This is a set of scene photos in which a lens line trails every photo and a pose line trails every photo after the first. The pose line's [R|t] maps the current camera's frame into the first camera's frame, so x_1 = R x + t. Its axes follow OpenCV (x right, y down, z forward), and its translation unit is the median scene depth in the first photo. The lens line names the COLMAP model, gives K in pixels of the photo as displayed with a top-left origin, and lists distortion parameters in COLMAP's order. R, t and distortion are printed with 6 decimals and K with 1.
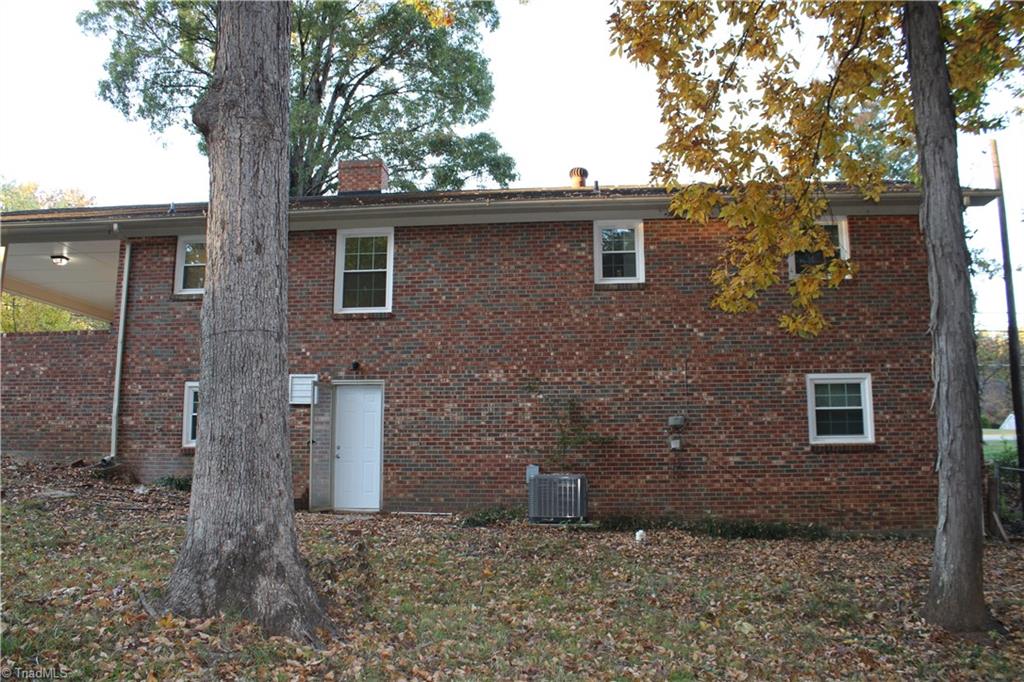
lens RADIAL K [[860.0, 0, 521.2], [0, 860.0, 337.1], [0, 0, 1]] dist [-0.140846, 0.074697]
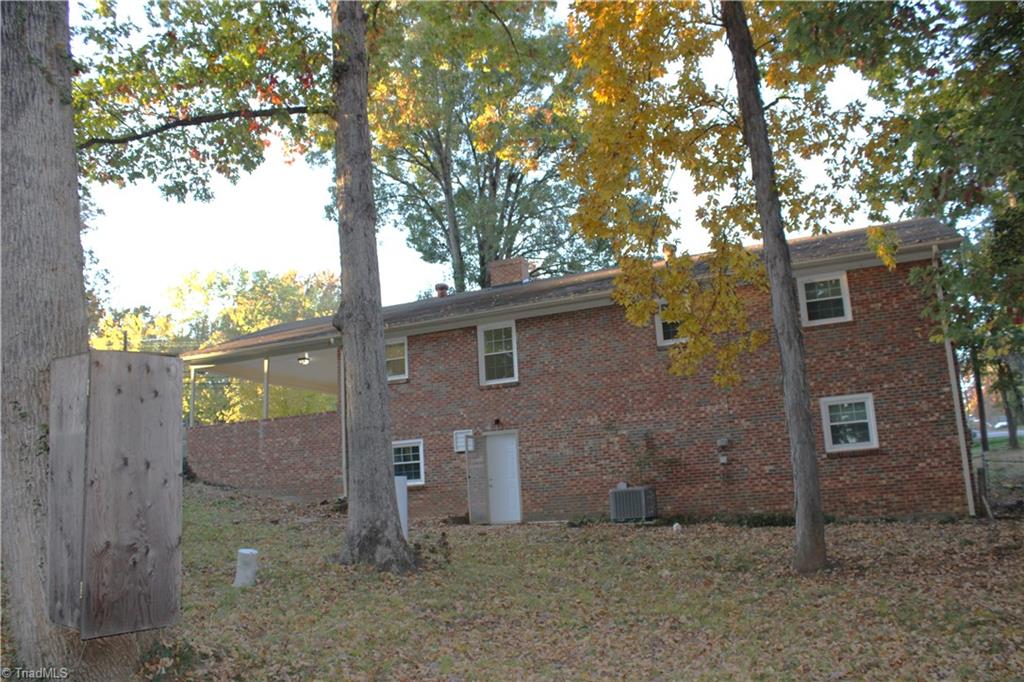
lens RADIAL K [[860.0, 0, 509.0], [0, 860.0, 339.3], [0, 0, 1]] dist [-0.140846, 0.074697]
pose [[0.948886, -0.112296, -0.294966, 0.273215], [0.104651, 0.993637, -0.041633, -0.042055], [0.297764, 0.008637, 0.954600, -0.374272]]
